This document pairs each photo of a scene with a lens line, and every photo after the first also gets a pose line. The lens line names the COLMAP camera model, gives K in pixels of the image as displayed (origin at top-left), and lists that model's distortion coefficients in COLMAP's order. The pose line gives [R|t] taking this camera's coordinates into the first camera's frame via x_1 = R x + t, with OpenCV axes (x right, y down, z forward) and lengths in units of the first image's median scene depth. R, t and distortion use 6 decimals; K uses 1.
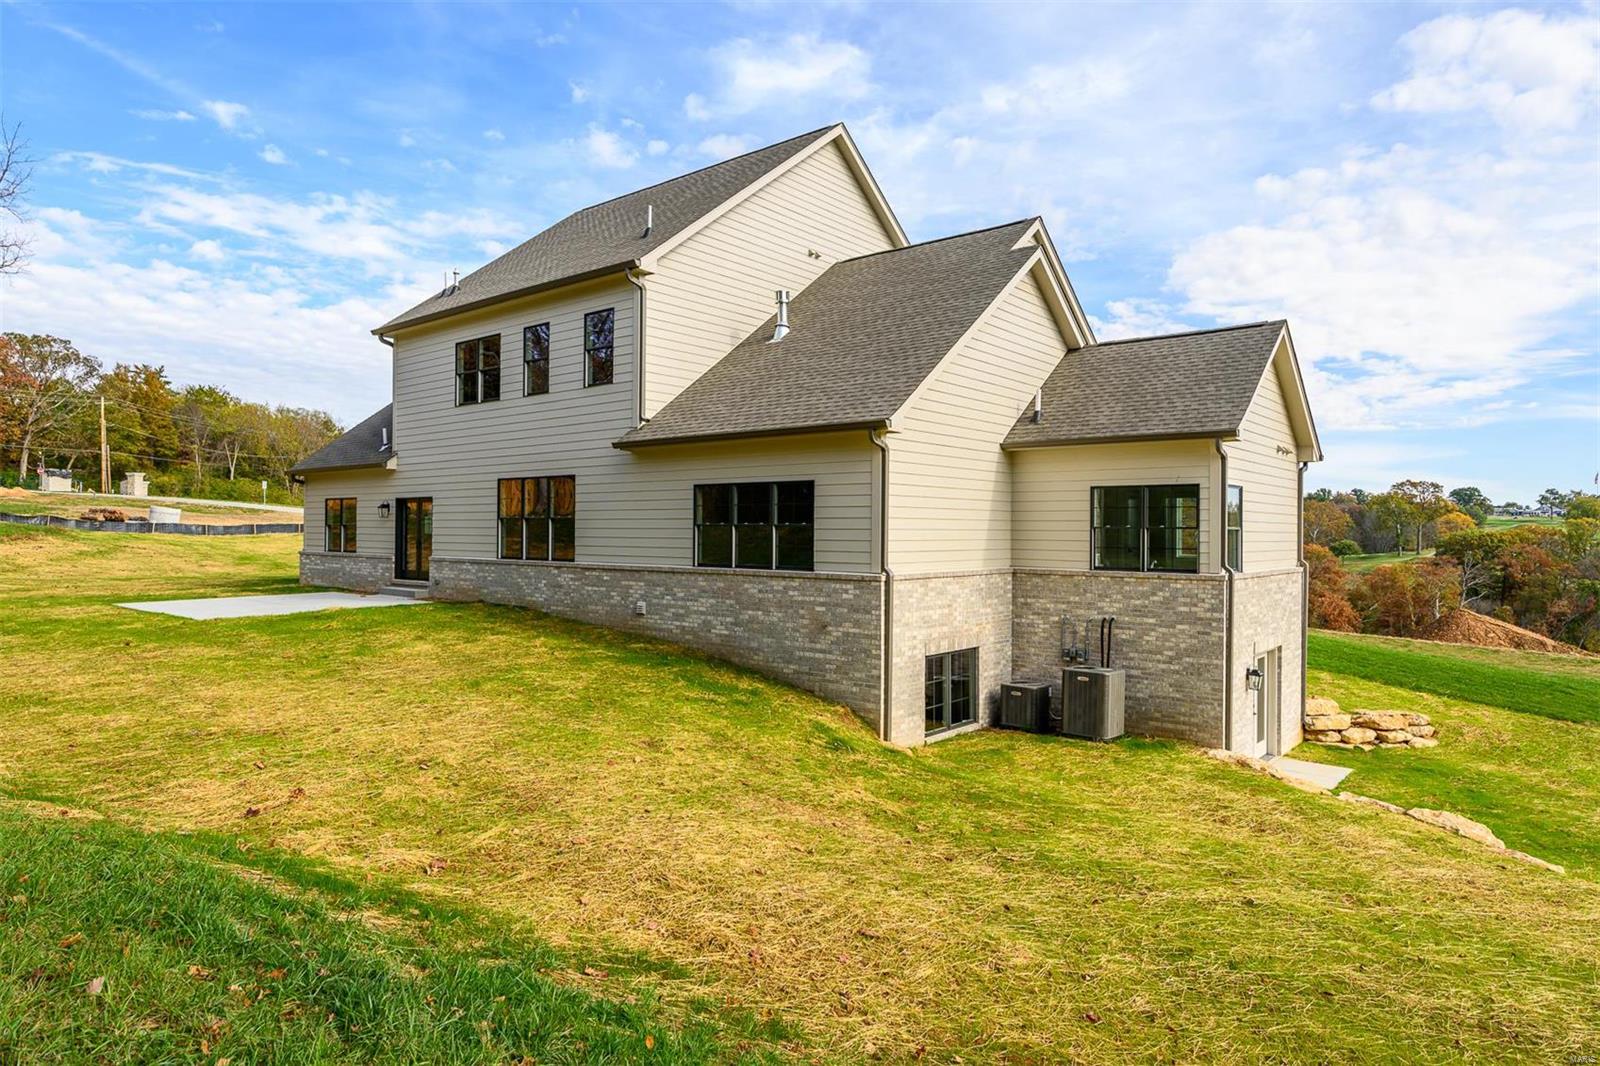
lens RADIAL K [[931.4, 0, 794.2], [0, 931.4, 525.5], [0, 0, 1]] dist [-0.004716, -0.001744]
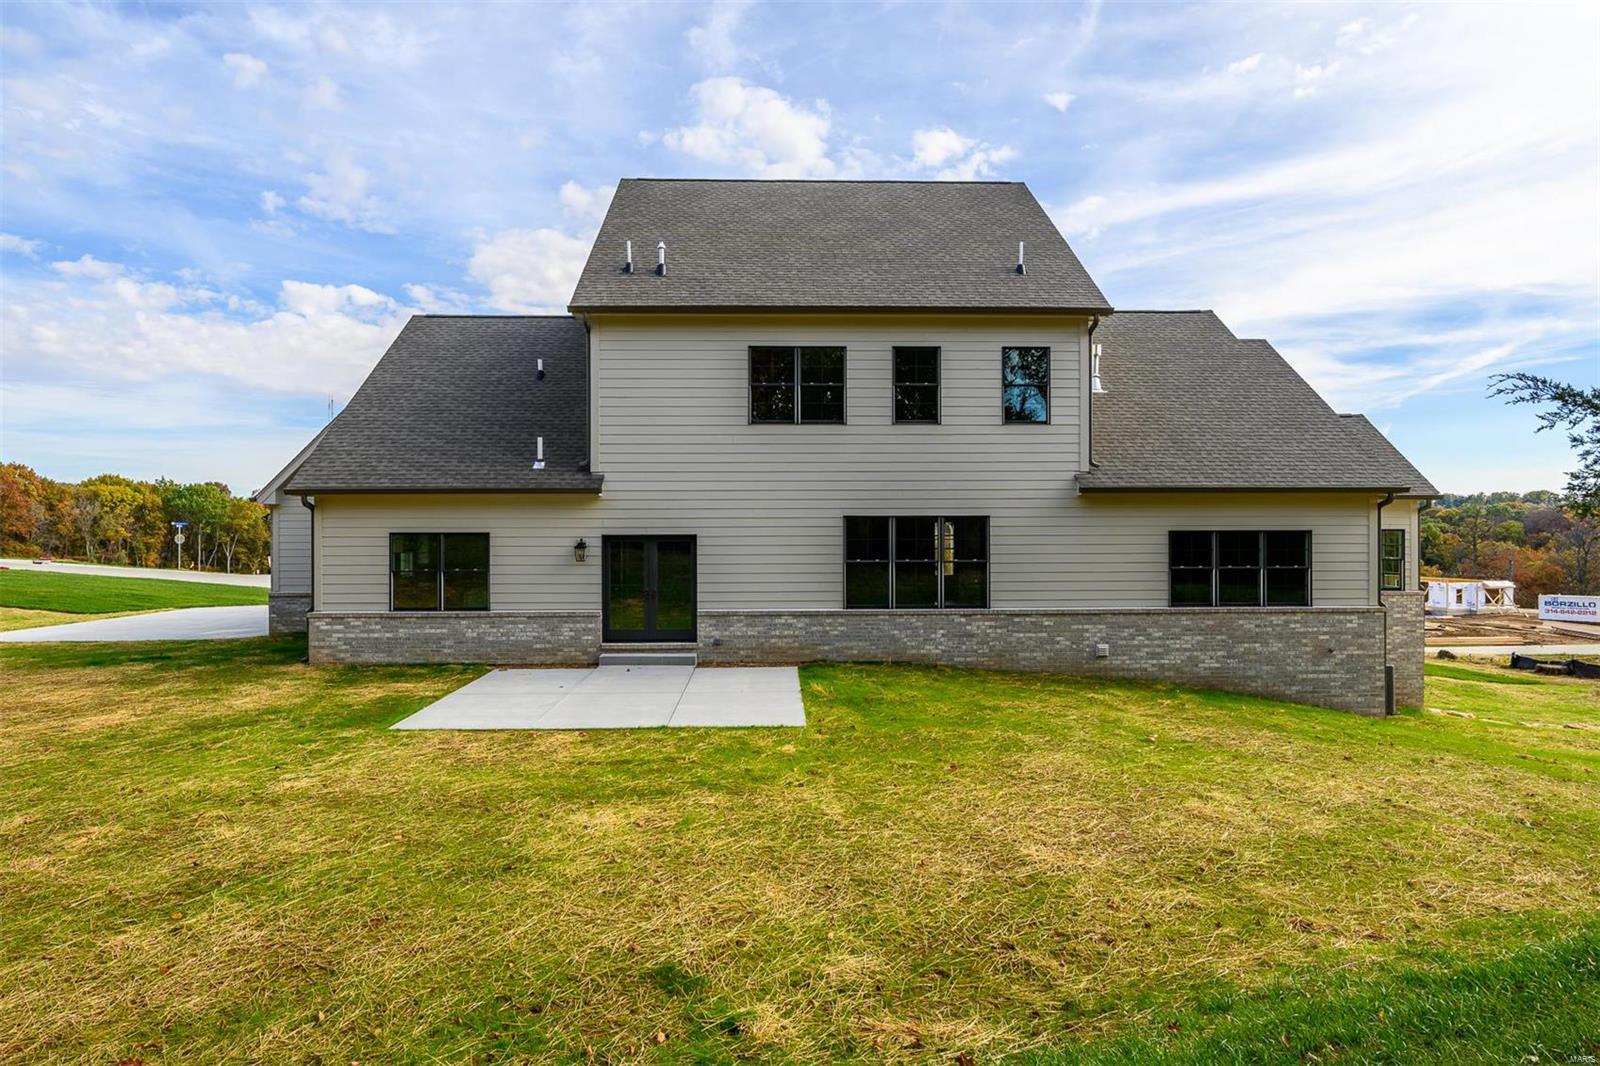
lens RADIAL K [[994.6, 0, 805.3], [0, 994.6, 530.0], [0, 0, 1]] dist [-0.005942, -0.002042]
pose [[0.758264, -0.005007, 0.651929, -1.125484], [0.002949, 0.999987, 0.004249, -0.048893], [-0.651941, -0.001300, 0.758268, 0.391177]]
